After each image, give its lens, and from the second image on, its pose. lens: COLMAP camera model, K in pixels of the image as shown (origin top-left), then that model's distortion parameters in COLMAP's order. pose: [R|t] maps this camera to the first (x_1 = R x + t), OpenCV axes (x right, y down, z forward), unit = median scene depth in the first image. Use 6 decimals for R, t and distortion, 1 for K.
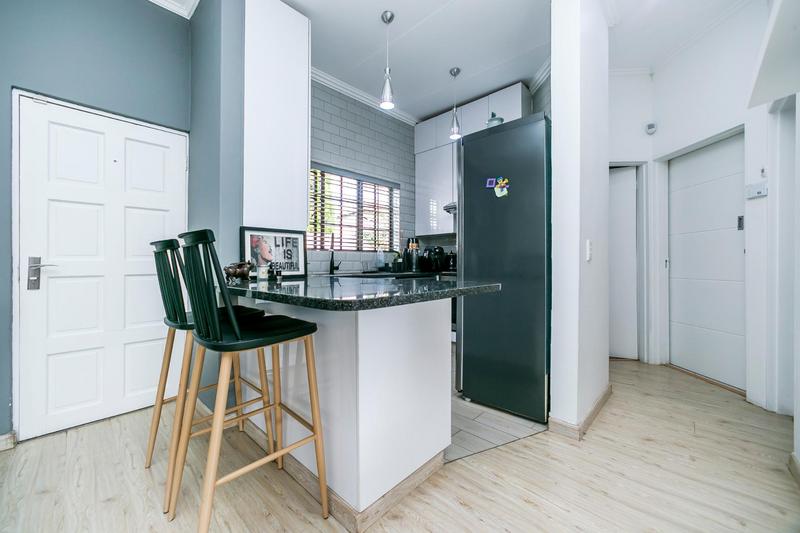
lens RADIAL K [[316.5, 0, 400.9], [0, 316.5, 266.0], [0, 0, 1]] dist [0.000597, -0.000086]
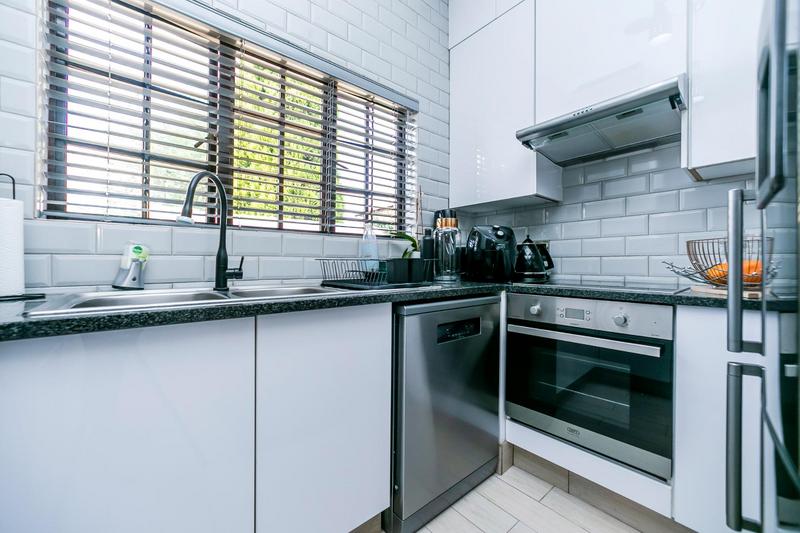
lens RADIAL K [[316.5, 0, 399.7], [0, 316.5, 263.0], [0, 0, 1]] dist [0.000597, -0.000086]
pose [[0.994698, 0.010596, -0.102292, 0.019974], [-0.010436, 0.999943, 0.002095, -0.007449], [0.102308, -0.001016, 0.994752, 0.529470]]
